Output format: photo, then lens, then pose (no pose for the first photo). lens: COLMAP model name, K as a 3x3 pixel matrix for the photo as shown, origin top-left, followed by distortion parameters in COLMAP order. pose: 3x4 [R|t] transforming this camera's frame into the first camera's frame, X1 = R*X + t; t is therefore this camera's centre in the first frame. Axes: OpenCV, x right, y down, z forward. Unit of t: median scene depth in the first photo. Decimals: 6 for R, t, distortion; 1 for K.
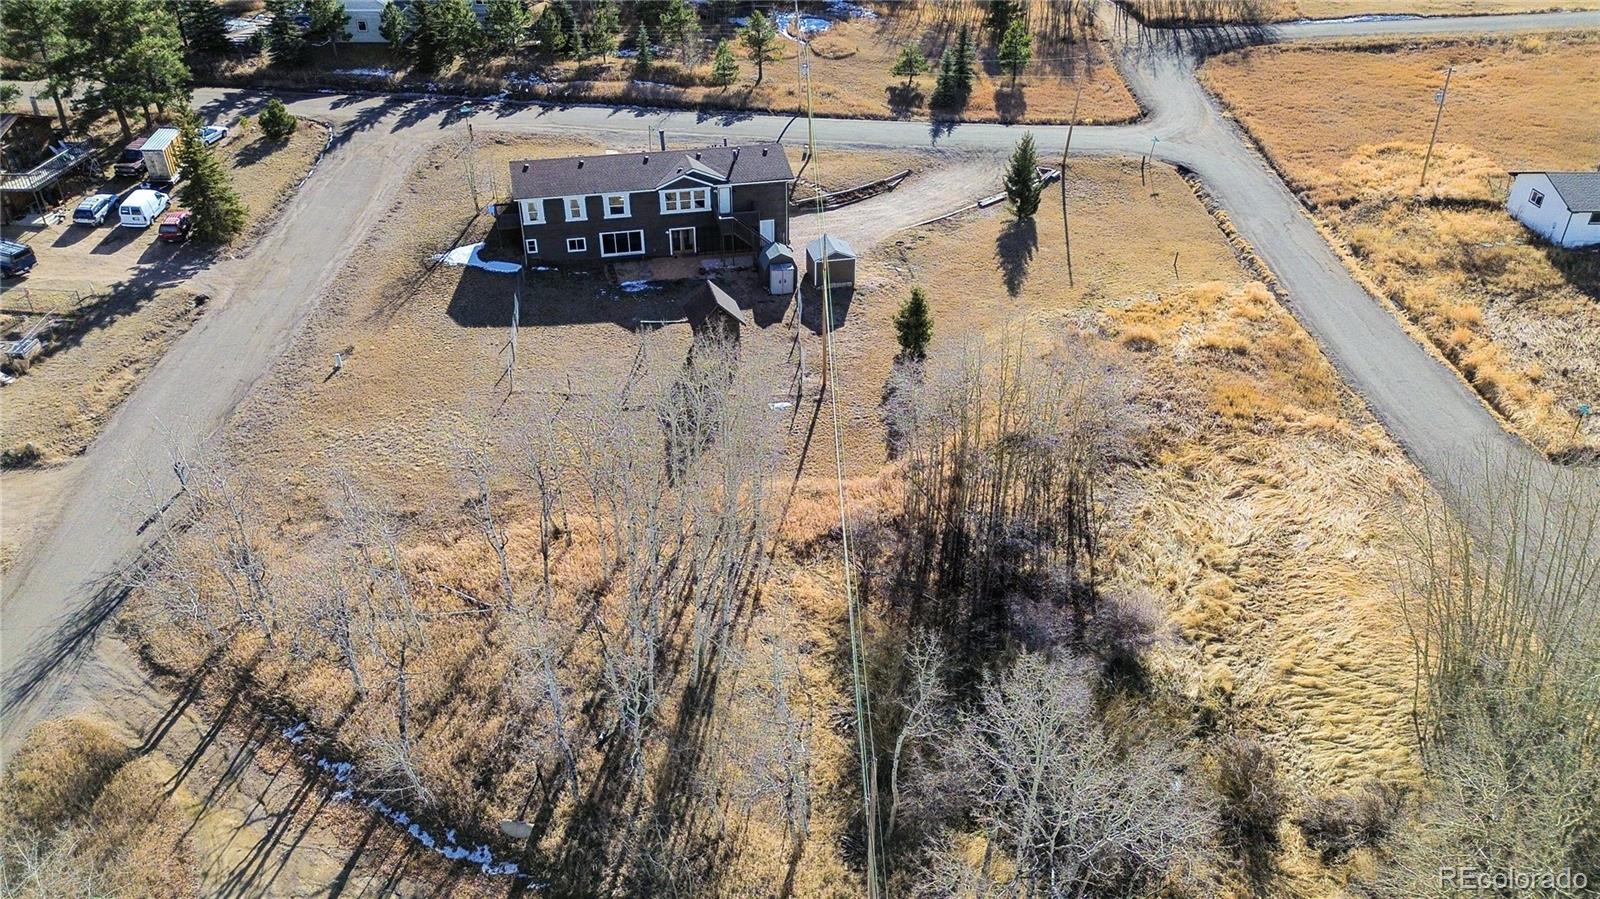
lens RADIAL K [[1125.7, 0, 800.0], [0, 1125.7, 449.5], [0, 0, 1]] dist [0.075483, -0.077960]
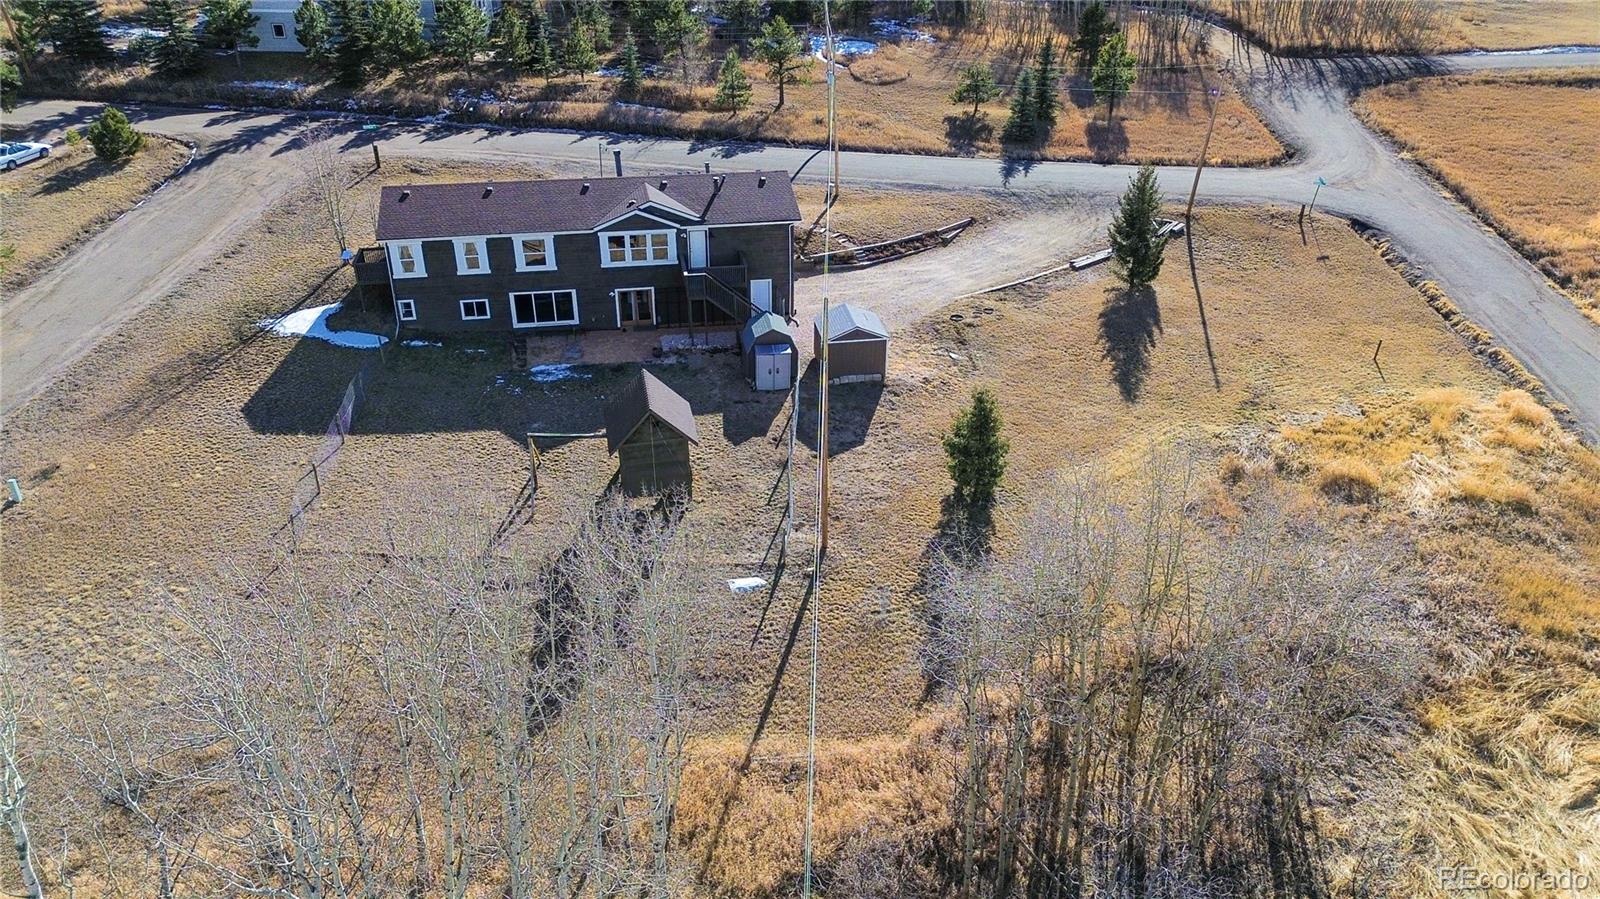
lens RADIAL K [[1125.7, 0, 800.0], [0, 1125.7, 449.5], [0, 0, 1]] dist [0.075483, -0.077960]
pose [[0.998442, 0.027739, -0.048424, 0.029643], [-0.030692, 0.997645, -0.061344, -0.059064], [0.046609, 0.062734, 0.996941, 0.324684]]
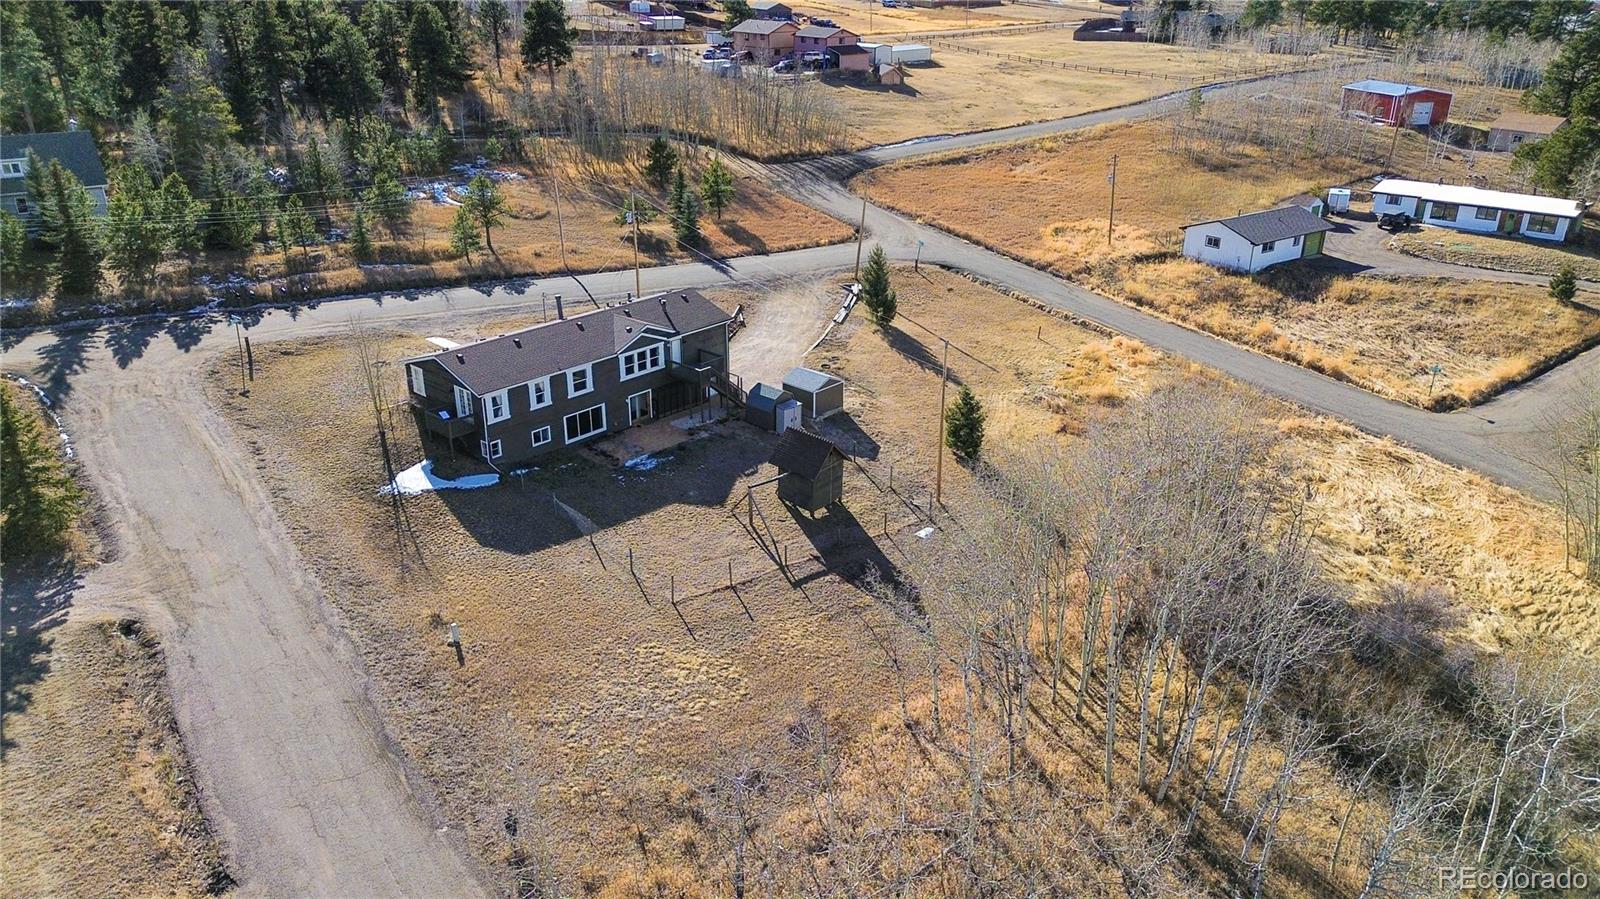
lens RADIAL K [[1125.7, 0, 800.0], [0, 1125.7, 449.5], [0, 0, 1]] dist [0.075483, -0.077960]
pose [[0.824590, -0.225406, 0.518887, -0.449753], [0.297150, 0.953055, -0.058206, -0.064459], [-0.481408, 0.202183, 0.852859, 0.198729]]
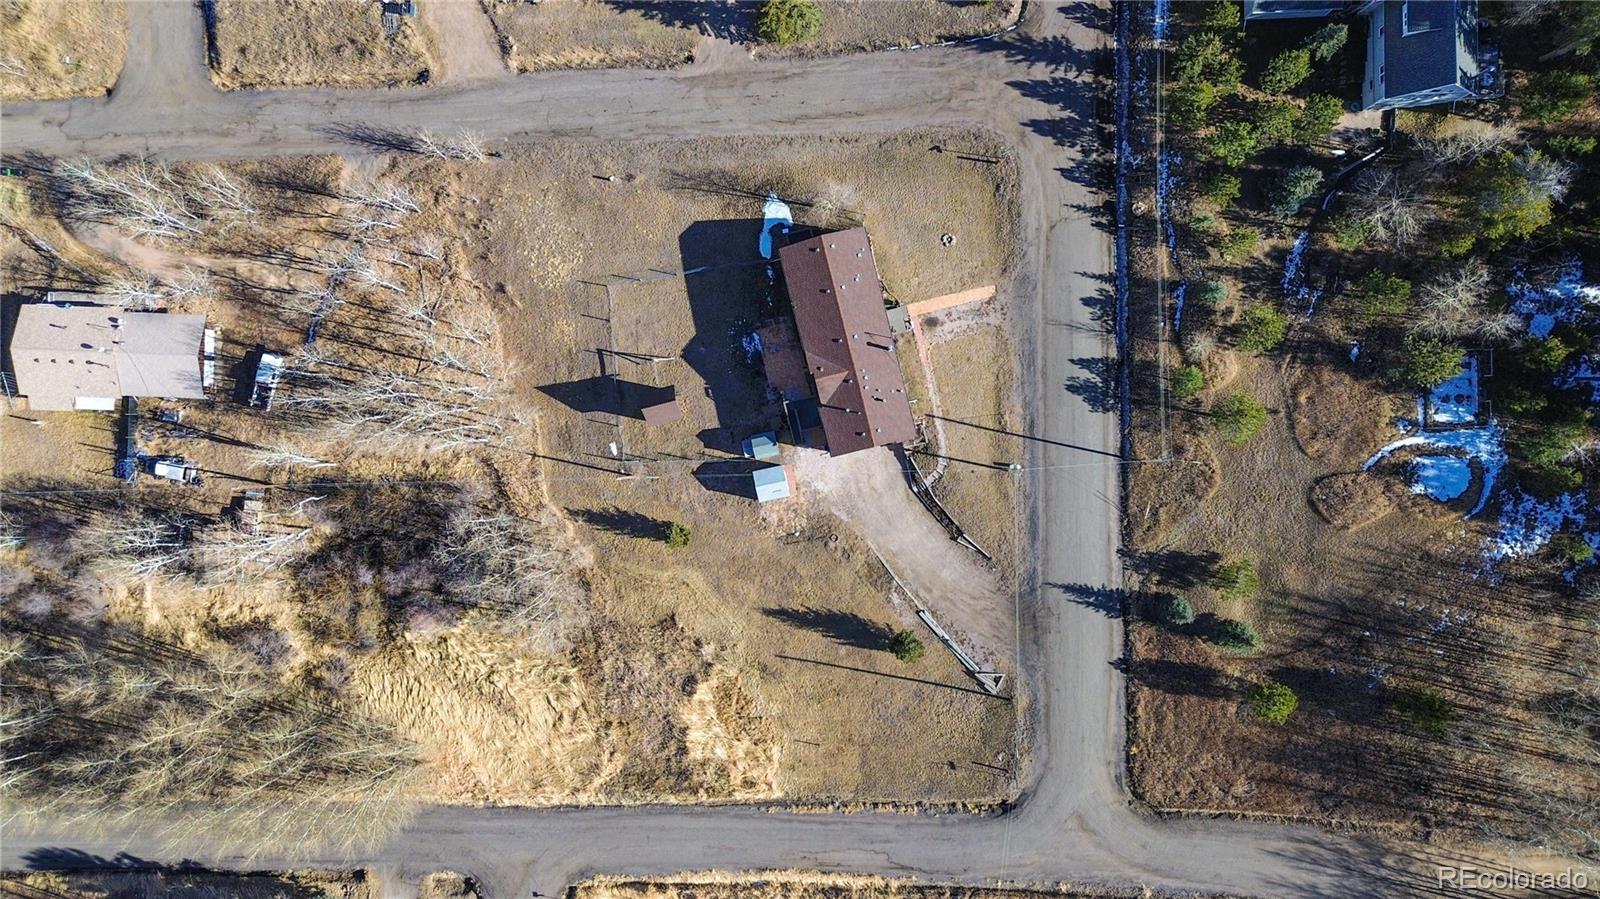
lens RADIAL K [[1125.7, 0, 800.0], [0, 1125.7, 449.5], [0, 0, 1]] dist [0.075483, -0.077960]
pose [[0.003964, 0.999981, 0.004771, -0.018411], [-0.511939, -0.002069, 0.859019, -1.266919], [0.859012, -0.005847, 0.511921, 0.311365]]
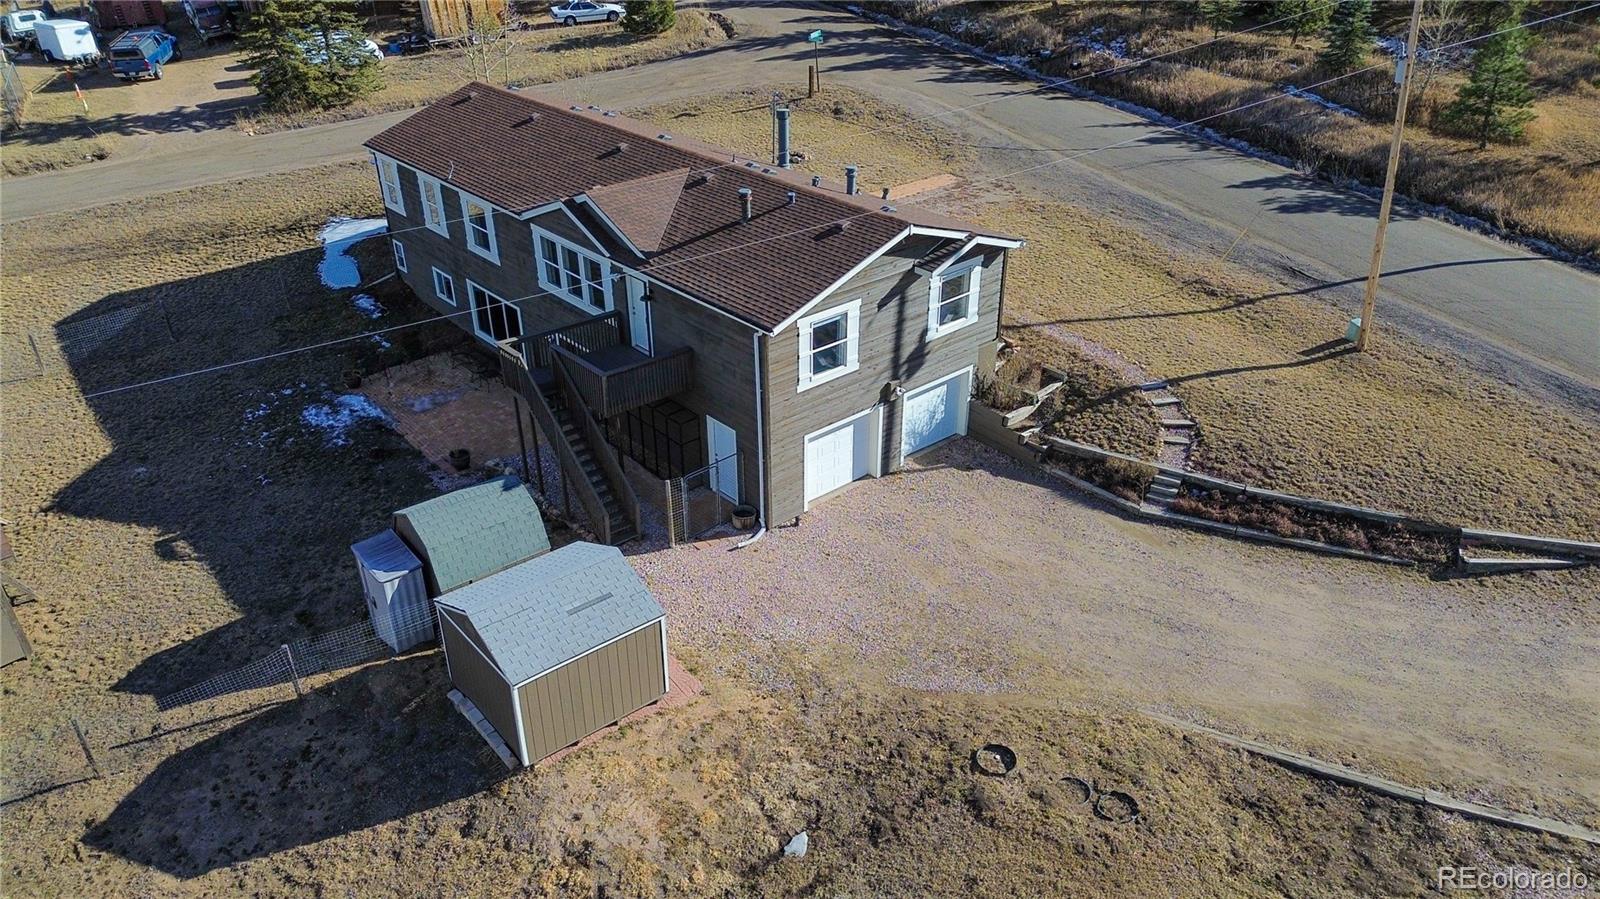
lens RADIAL K [[1125.7, 0, 800.0], [0, 1125.7, 449.5], [0, 0, 1]] dist [0.075483, -0.077960]
pose [[0.463861, 0.428779, -0.775230, 0.221152], [-0.465420, 0.862526, 0.198578, -0.264331], [0.753802, 0.268695, 0.599654, 0.818659]]
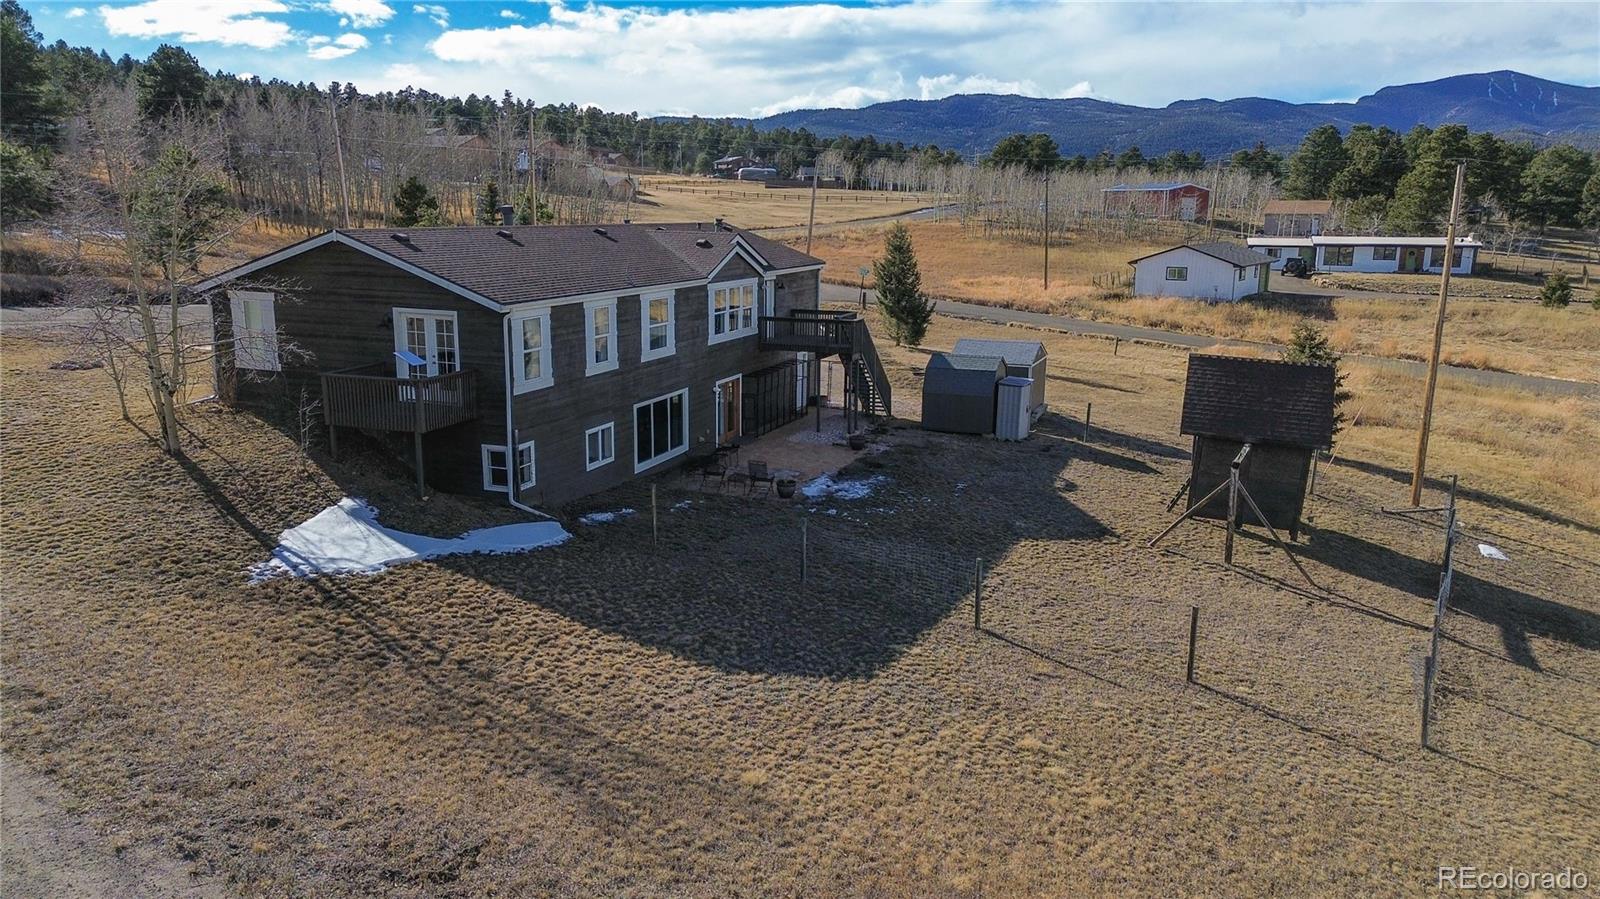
lens RADIAL K [[1125.7, 0, 800.0], [0, 1125.7, 449.5], [0, 0, 1]] dist [0.075483, -0.077960]
pose [[0.566736, -0.171148, 0.805927, -0.415909], [0.428919, 0.896467, -0.111244, -0.111226], [-0.703448, 0.408724, 0.581469, 0.726604]]
